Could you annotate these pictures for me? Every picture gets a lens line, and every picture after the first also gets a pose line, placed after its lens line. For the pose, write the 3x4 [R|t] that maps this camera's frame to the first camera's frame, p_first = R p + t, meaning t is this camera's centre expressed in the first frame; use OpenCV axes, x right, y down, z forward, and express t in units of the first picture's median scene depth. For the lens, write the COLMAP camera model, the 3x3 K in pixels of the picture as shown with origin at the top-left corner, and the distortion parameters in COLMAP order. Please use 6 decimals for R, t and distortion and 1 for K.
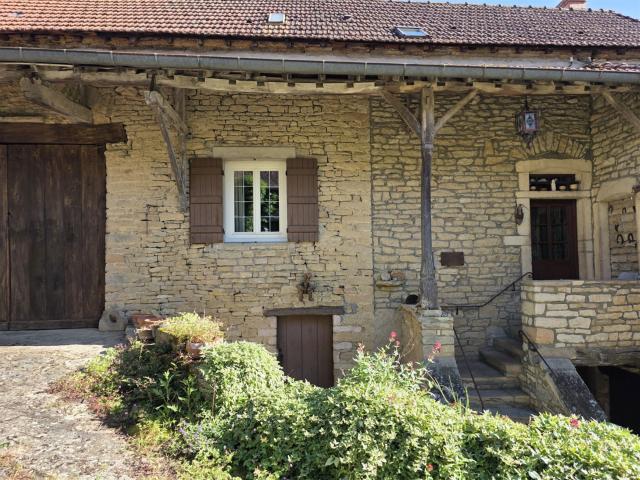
lens RADIAL K [[412.2, 0, 320.1], [0, 412.2, 255.7], [0, 0, 1]] dist [0.065451, -0.058150]
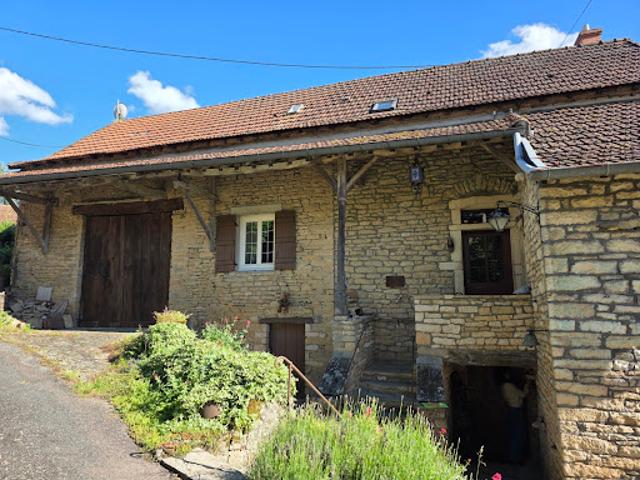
lens RADIAL K [[412.2, 0, 320.1], [0, 412.2, 255.7], [0, 0, 1]] dist [0.065451, -0.058150]
pose [[0.932341, -0.031458, -0.360209, 0.569560], [-0.001128, 0.995950, -0.089898, 0.043657], [0.361579, 0.084222, 0.928530, -0.250611]]
